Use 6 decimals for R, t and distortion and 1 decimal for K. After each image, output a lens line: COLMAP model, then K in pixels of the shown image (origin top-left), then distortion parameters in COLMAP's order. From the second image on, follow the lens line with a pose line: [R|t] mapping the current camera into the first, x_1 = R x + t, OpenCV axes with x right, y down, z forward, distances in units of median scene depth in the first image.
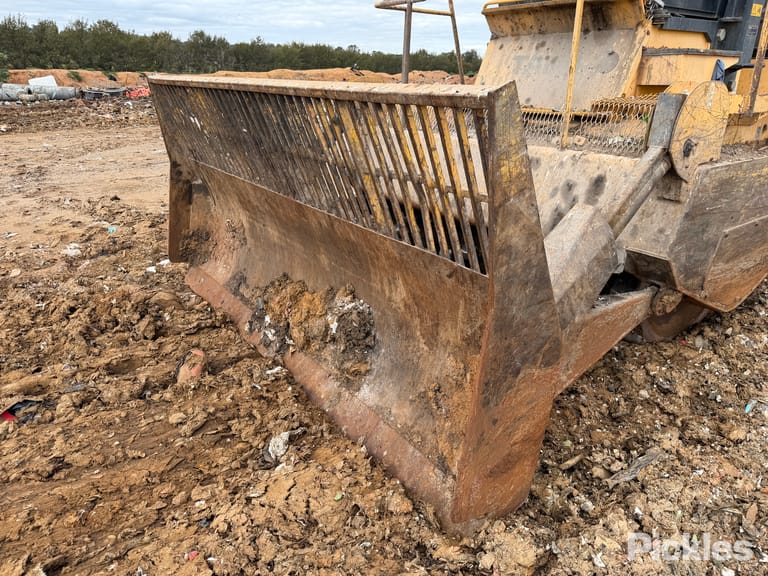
lens RADIAL K [[532.5, 0, 405.7], [0, 532.5, 296.0], [0, 0, 1]] dist [0.130033, -0.190772]
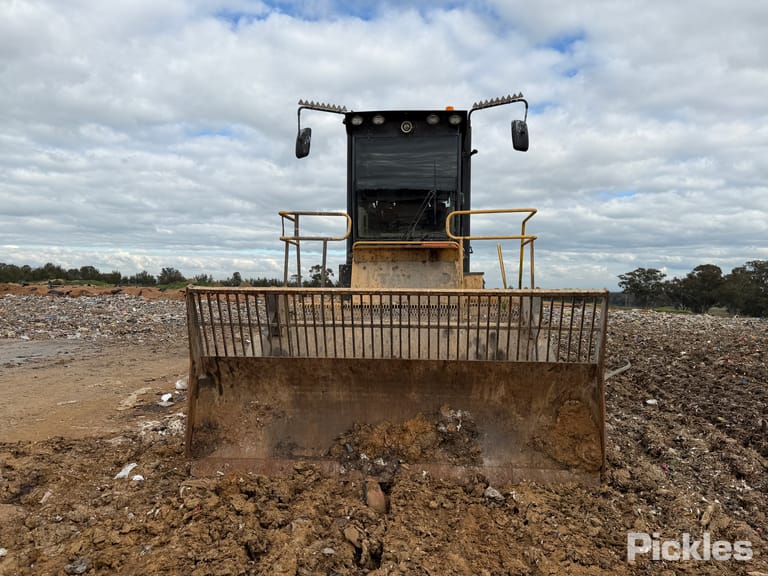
lens RADIAL K [[600.4, 0, 385.2], [0, 600.4, 318.8], [0, 0, 1]] dist [0.070017, -0.093162]
pose [[0.672619, -0.050739, 0.738248, -1.350973], [0.283148, 0.939371, -0.193415, 0.031057], [-0.683675, 0.339128, 0.646205, -0.121326]]
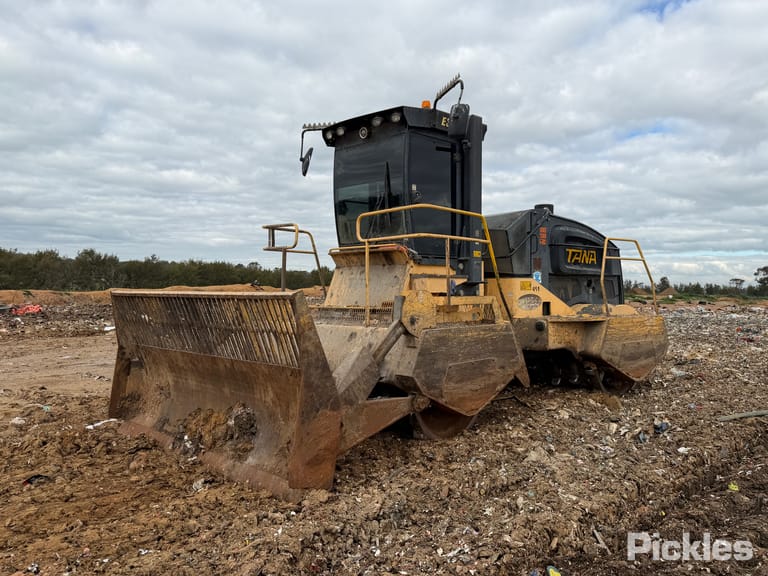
lens RADIAL K [[600.4, 0, 385.2], [0, 600.4, 318.8], [0, 0, 1]] dist [0.070017, -0.093162]
pose [[0.992210, -0.015954, 0.123552, 0.101281], [0.056042, 0.942909, -0.328302, 0.343741], [-0.111260, 0.332669, 0.936457, -0.832748]]
